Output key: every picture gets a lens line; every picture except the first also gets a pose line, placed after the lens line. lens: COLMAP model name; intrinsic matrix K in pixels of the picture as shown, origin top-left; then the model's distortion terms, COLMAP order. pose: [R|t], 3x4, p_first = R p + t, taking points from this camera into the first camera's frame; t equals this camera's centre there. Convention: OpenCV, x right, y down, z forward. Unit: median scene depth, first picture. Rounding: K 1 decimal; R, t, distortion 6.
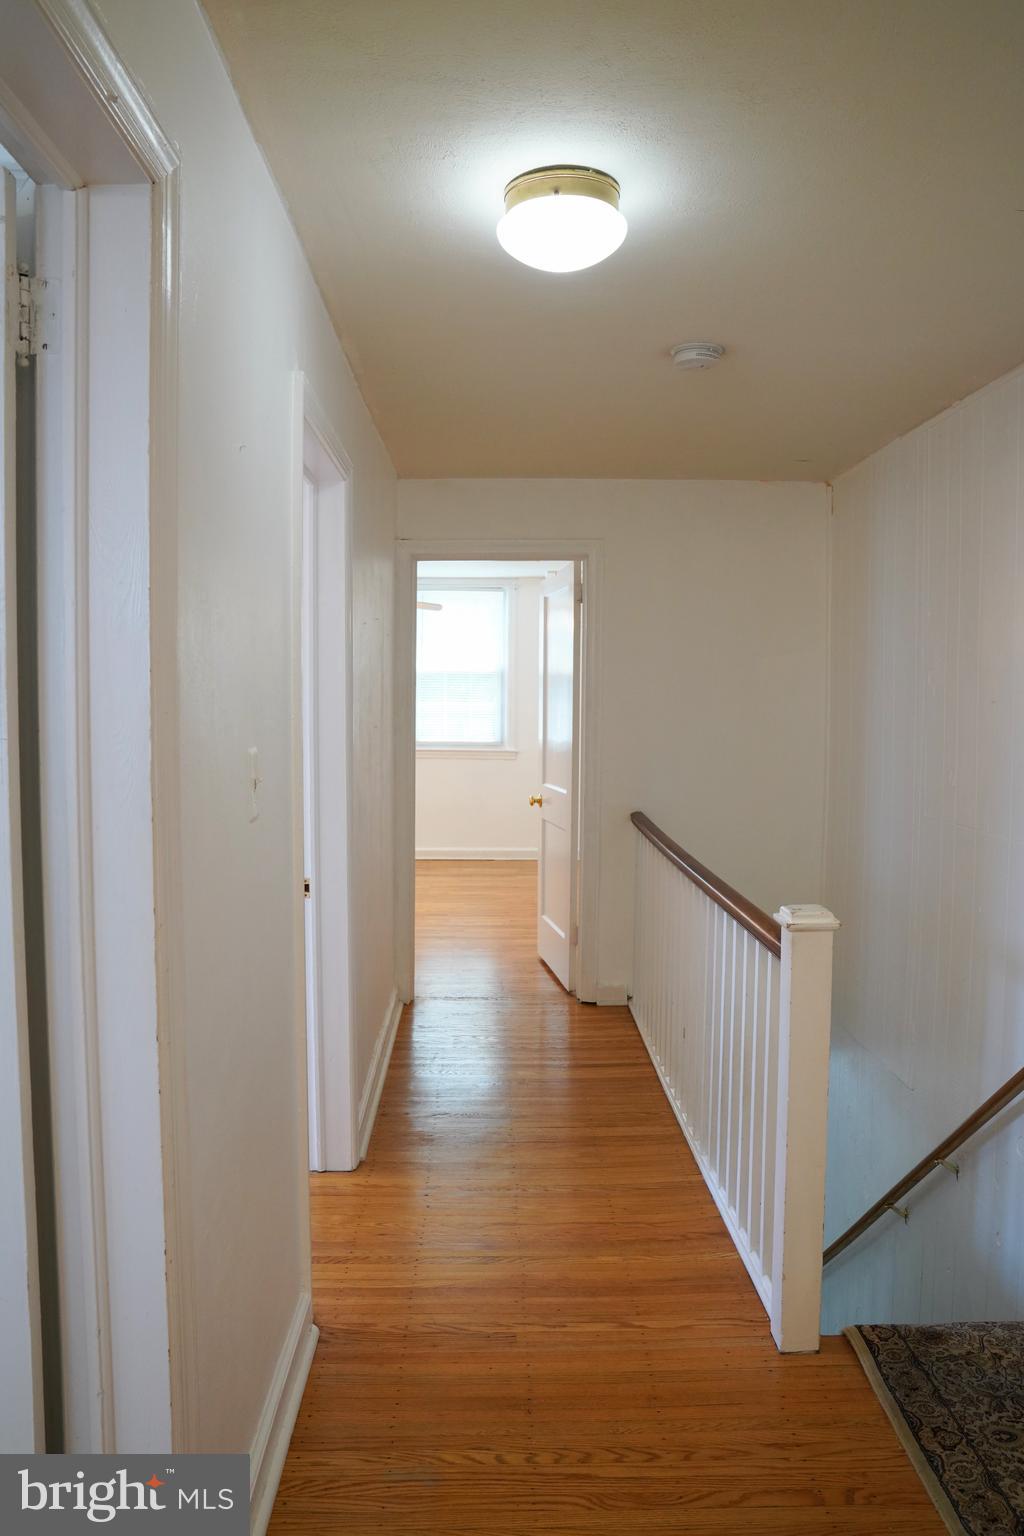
lens RADIAL K [[1089.2, 0, 510.6], [0, 1089.2, 765.2], [0, 0, 1]] dist [-0.075534, -0.000745]
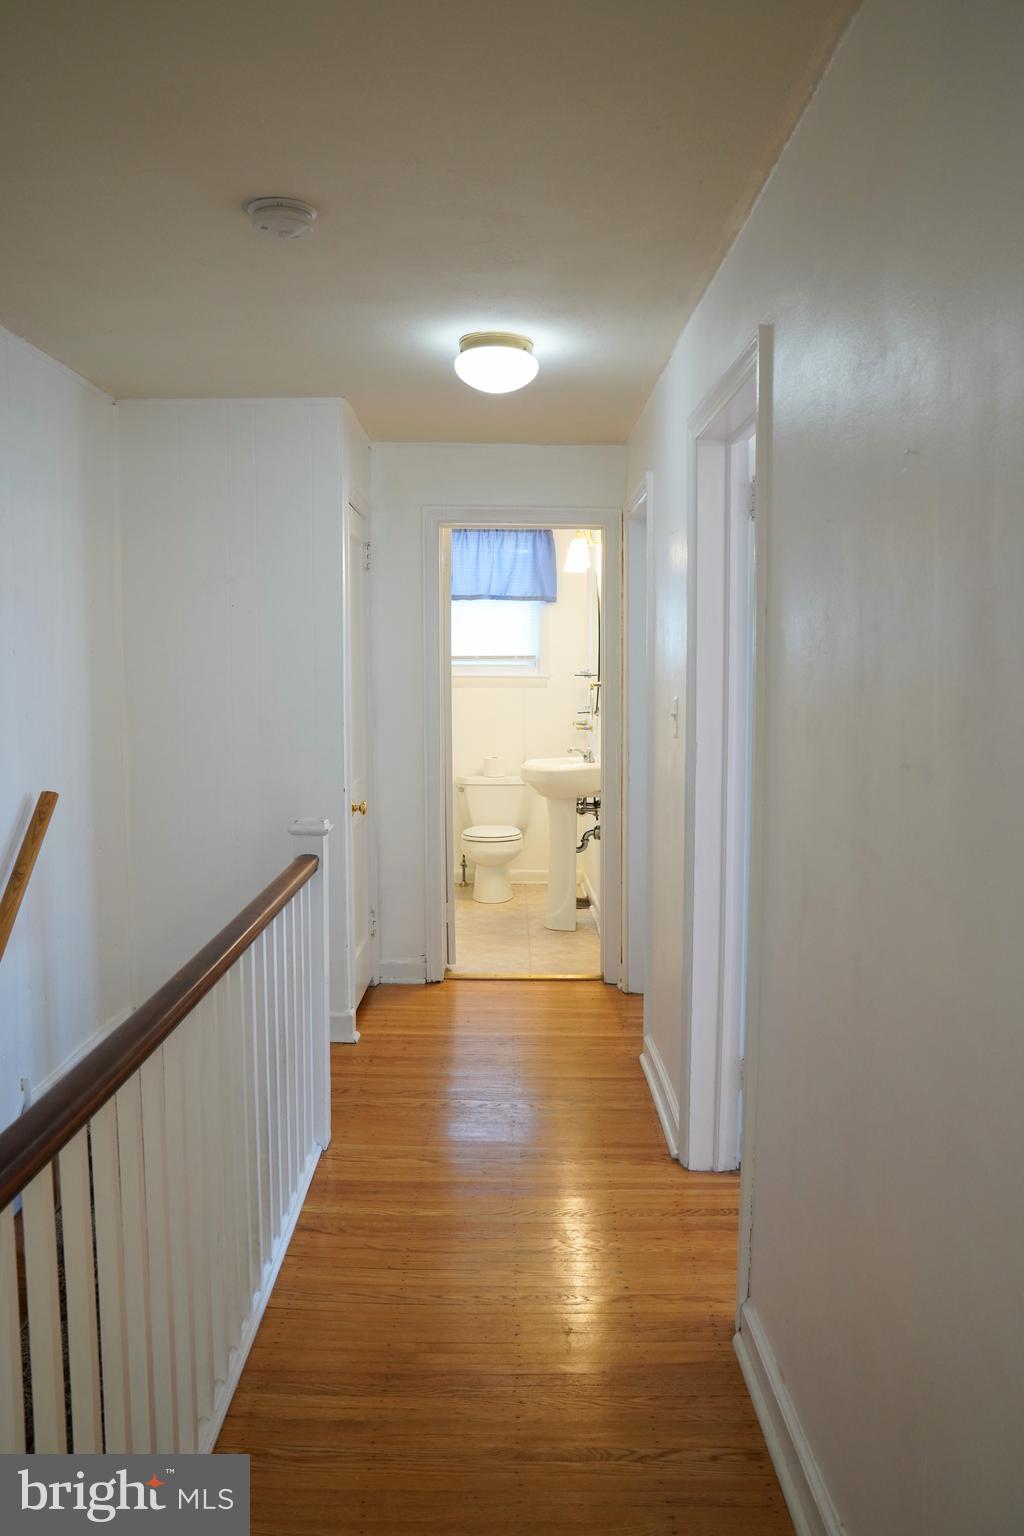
lens RADIAL K [[1171.2, 0, 508.6], [0, 1171.2, 770.4], [0, 0, 1]] dist [0.000928, 0.000147]
pose [[-0.999589, -0.018437, 0.021972, -0.001902], [-0.014452, 0.985439, 0.169412, -0.132849], [-0.024775, 0.169025, -0.985300, 1.791120]]
